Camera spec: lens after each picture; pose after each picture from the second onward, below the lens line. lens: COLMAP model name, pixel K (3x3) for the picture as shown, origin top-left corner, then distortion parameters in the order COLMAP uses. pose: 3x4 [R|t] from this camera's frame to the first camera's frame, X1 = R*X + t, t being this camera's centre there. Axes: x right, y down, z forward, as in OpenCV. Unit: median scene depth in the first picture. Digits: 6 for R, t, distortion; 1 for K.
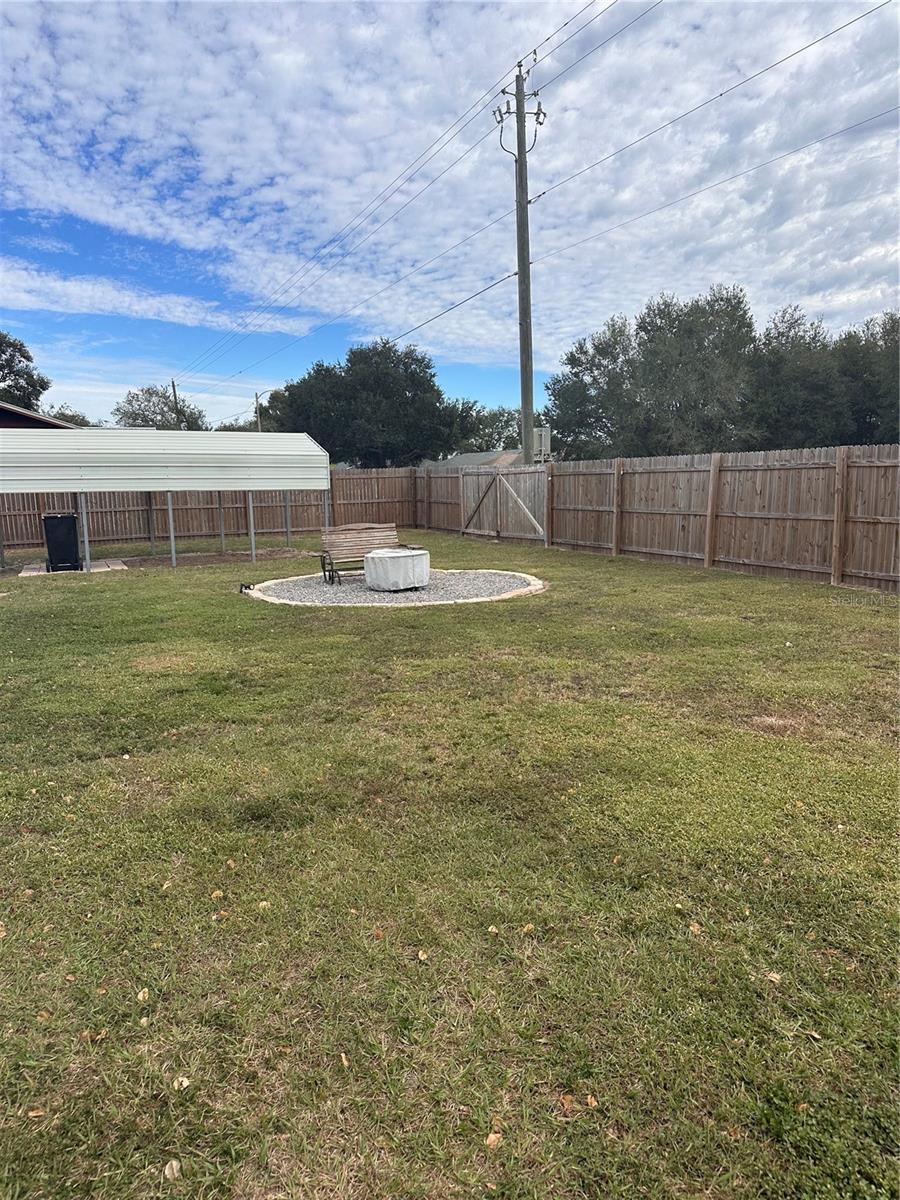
lens RADIAL K [[852.7, 0, 450.0], [0, 852.7, 600.0], [0, 0, 1]] dist [0.014508, -0.031570]
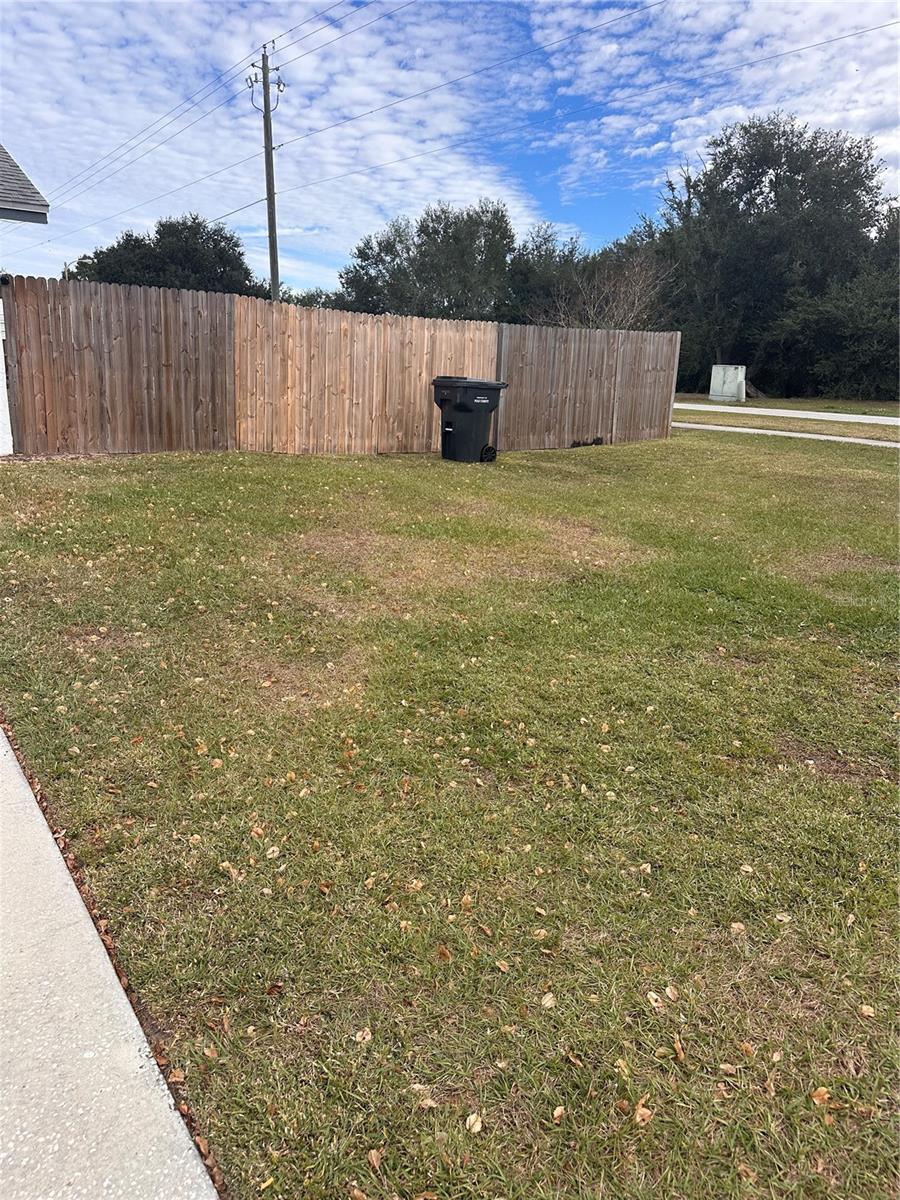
lens RADIAL K [[852.7, 0, 450.0], [0, 852.7, 600.0], [0, 0, 1]] dist [0.014508, -0.031570]
pose [[0.980570, 0.011359, 0.195839, 0.038739], [-0.036268, 0.991609, 0.124082, 0.029401], [-0.192786, -0.128774, 0.972754, -0.178744]]
